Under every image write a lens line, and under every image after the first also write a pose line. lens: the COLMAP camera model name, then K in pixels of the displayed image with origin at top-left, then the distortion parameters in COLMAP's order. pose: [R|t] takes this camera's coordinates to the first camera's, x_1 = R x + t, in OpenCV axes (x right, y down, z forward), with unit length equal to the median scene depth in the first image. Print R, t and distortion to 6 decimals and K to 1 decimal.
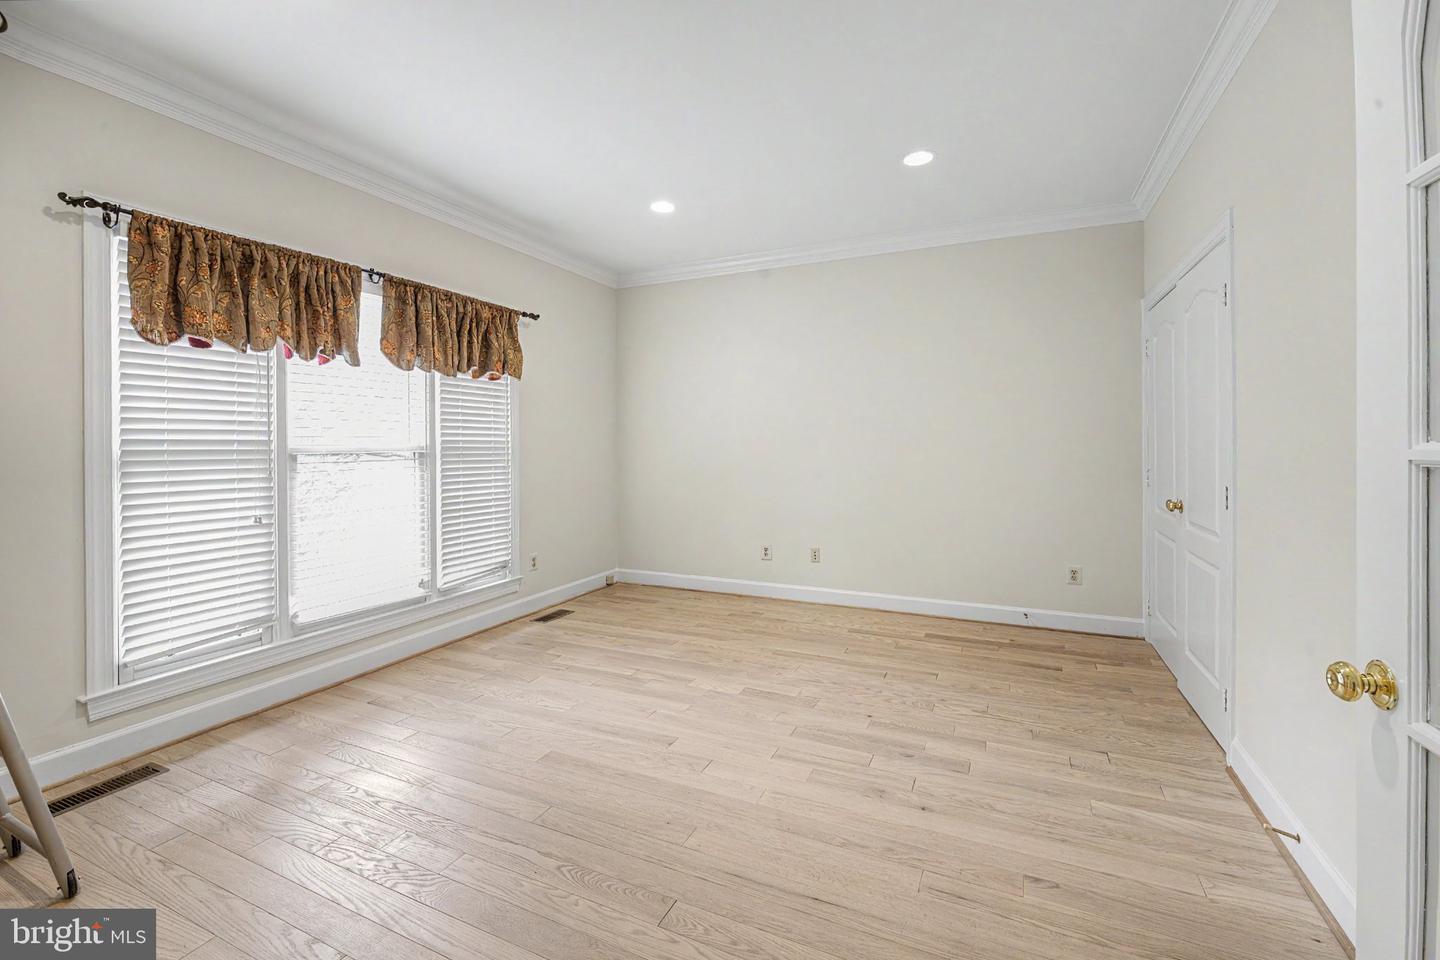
lens RADIAL K [[633.4, 0, 713.8], [0, 633.4, 431.4], [0, 0, 1]] dist [0.015164, -0.013688]
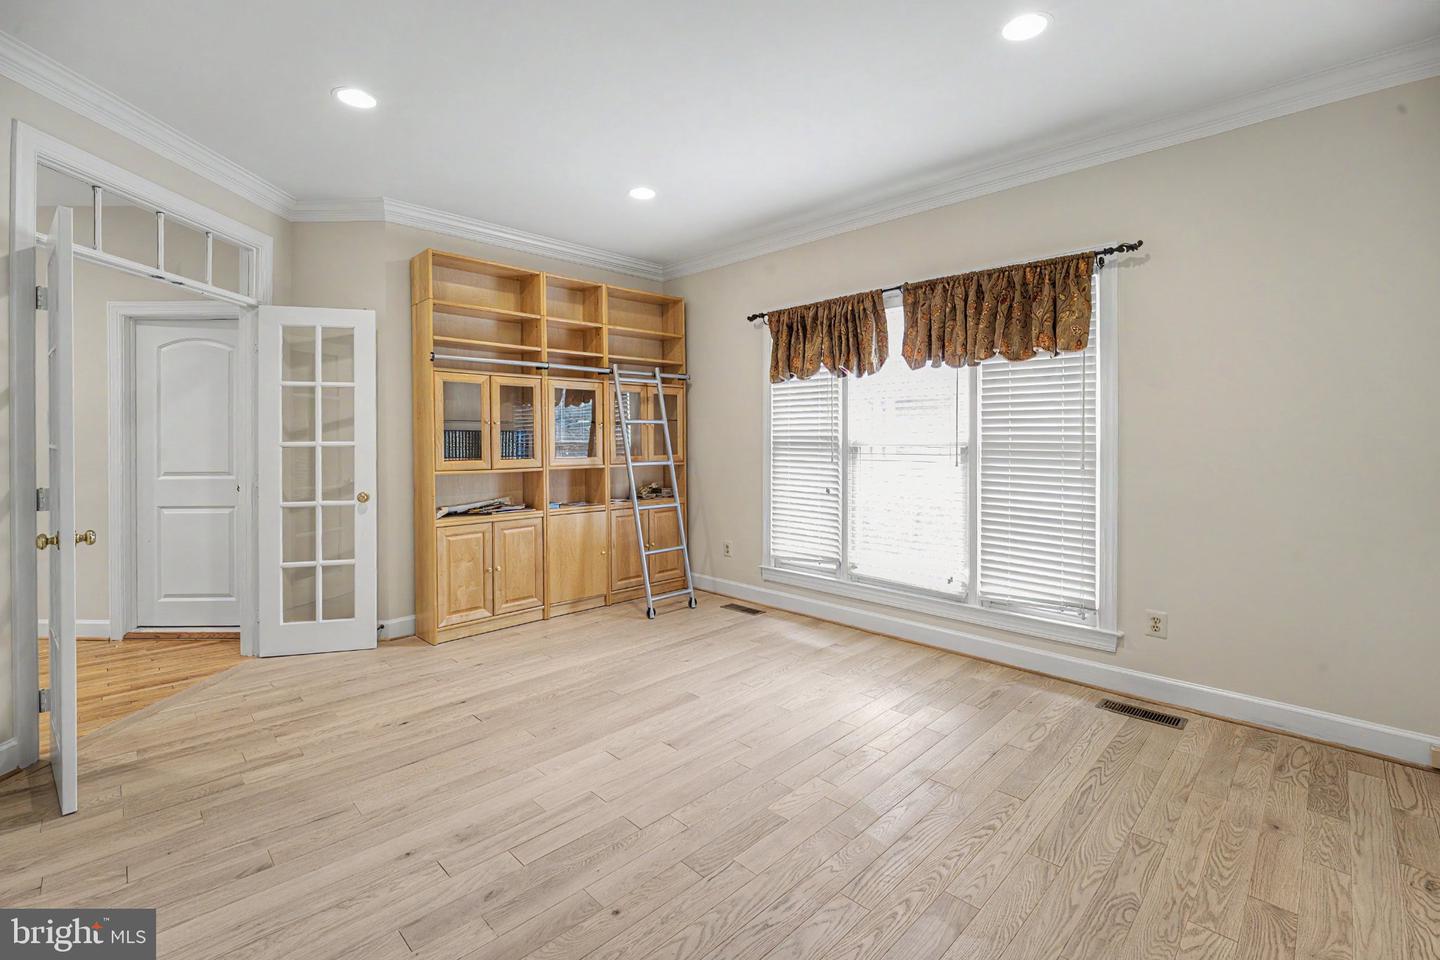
lens RADIAL K [[633.4, 0, 713.8], [0, 633.4, 431.4], [0, 0, 1]] dist [0.015164, -0.013688]
pose [[-0.354021, -0.002475, -0.935234, 0.688431], [0.020223, 0.999742, -0.010301, 0.011791], [0.935019, -0.022560, -0.353880, 1.174711]]
